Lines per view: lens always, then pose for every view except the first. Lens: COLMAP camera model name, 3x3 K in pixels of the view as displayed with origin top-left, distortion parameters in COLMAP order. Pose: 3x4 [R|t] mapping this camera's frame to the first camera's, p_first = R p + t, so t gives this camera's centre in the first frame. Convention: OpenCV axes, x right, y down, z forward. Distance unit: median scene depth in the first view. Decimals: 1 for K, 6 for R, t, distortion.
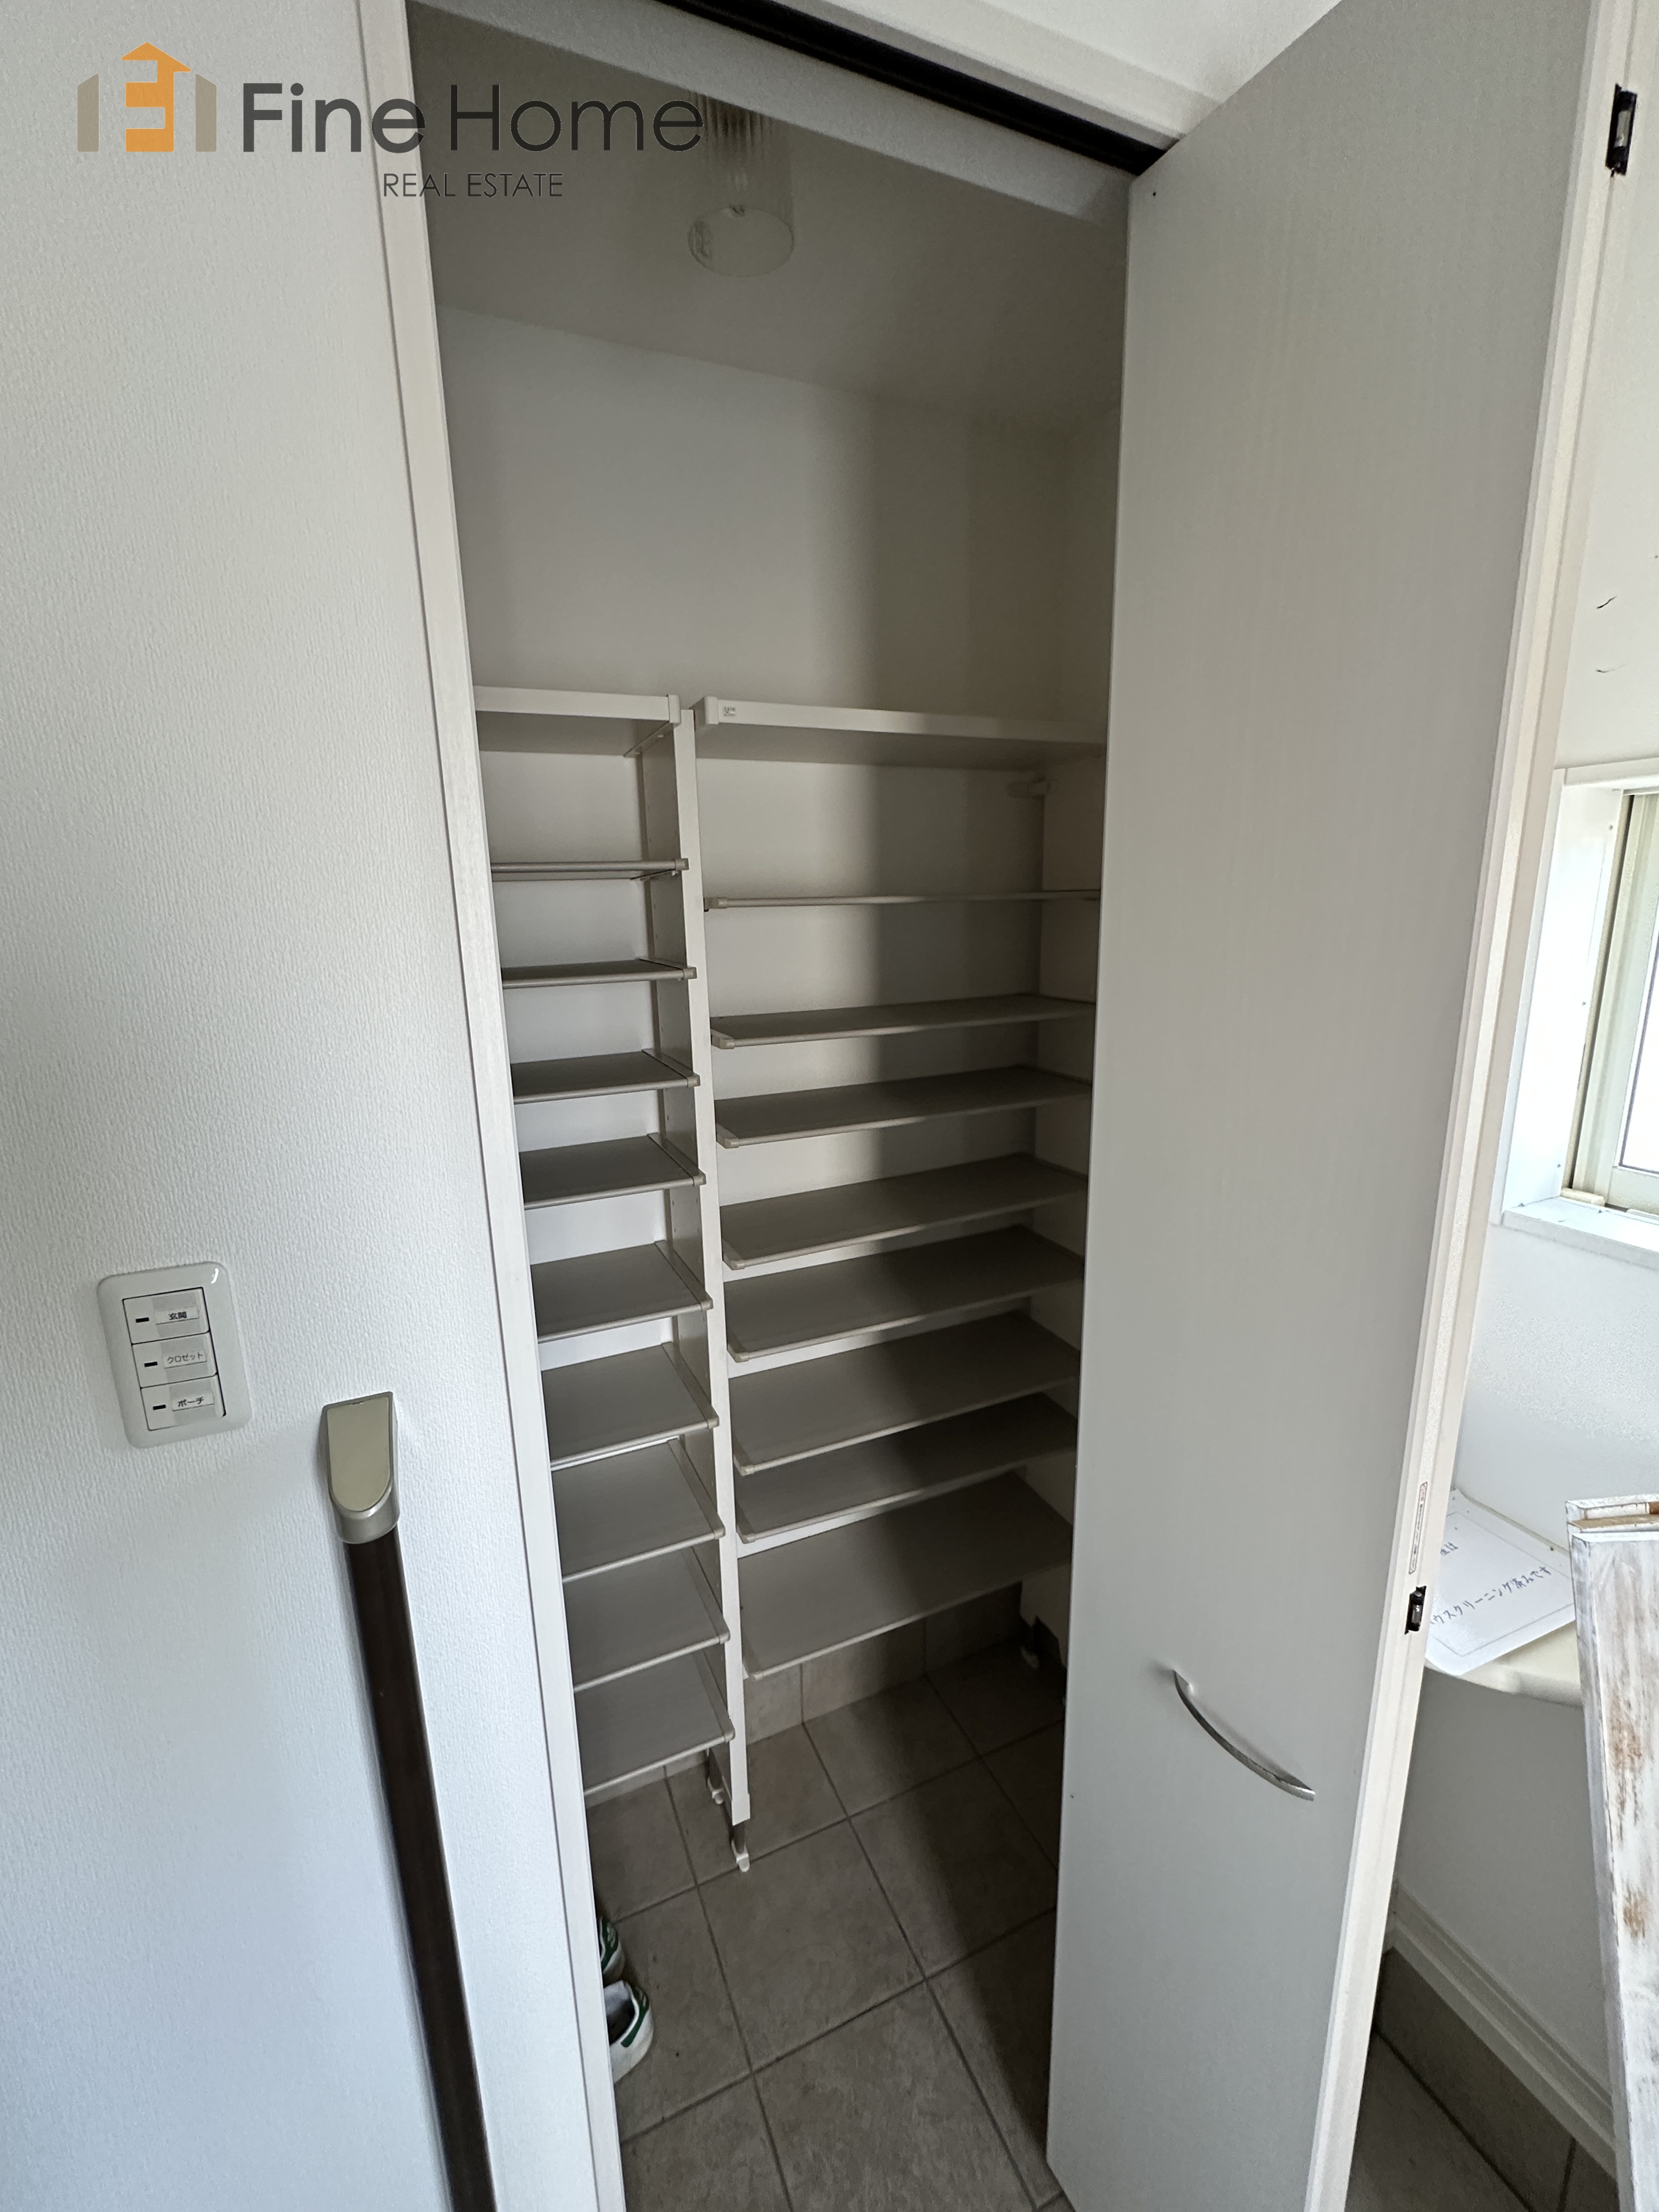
lens RADIAL K [[913.4, 0, 822.3], [0, 913.4, 1103.0], [0, 0, 1]] dist [0.000321, 0.000721]
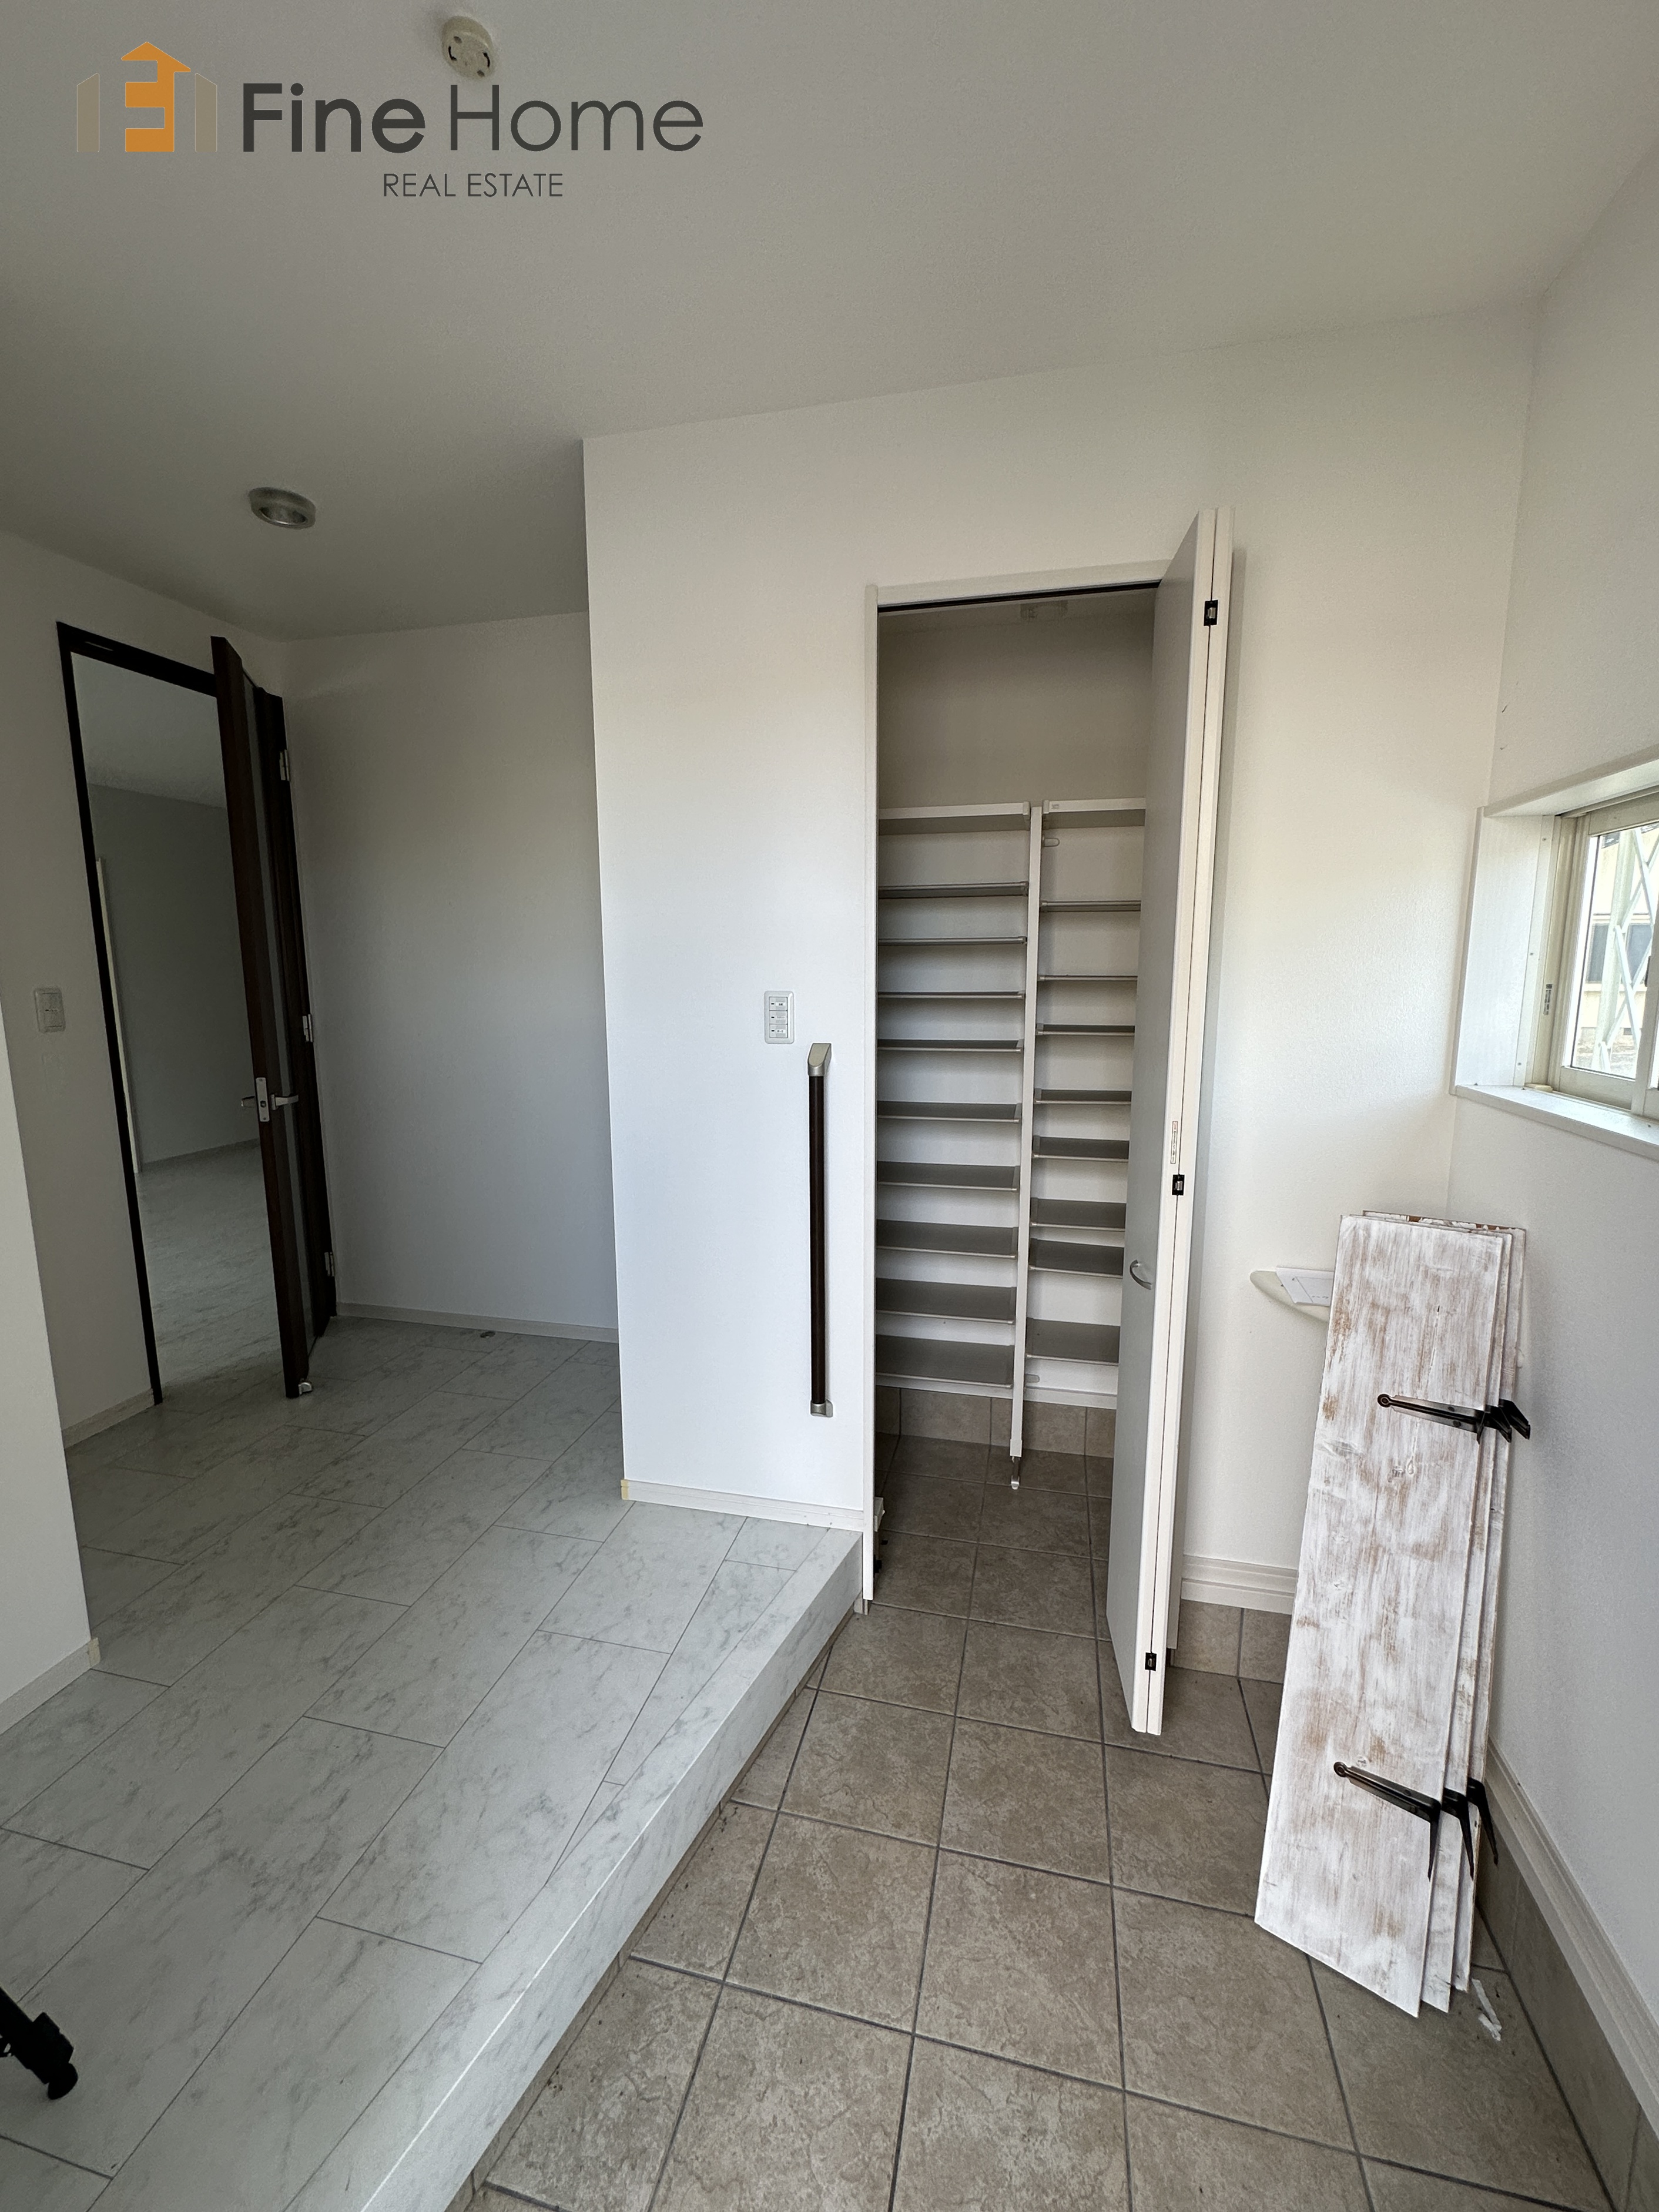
lens RADIAL K [[913.4, 0, 822.3], [0, 913.4, 1103.0], [0, 0, 1]] dist [0.000321, 0.000721]
pose [[0.788514, 0.113100, -0.604528, 1.120792], [-0.148994, 0.988794, -0.009349, 0.434454], [0.596696, 0.097442, 0.796529, -1.179666]]
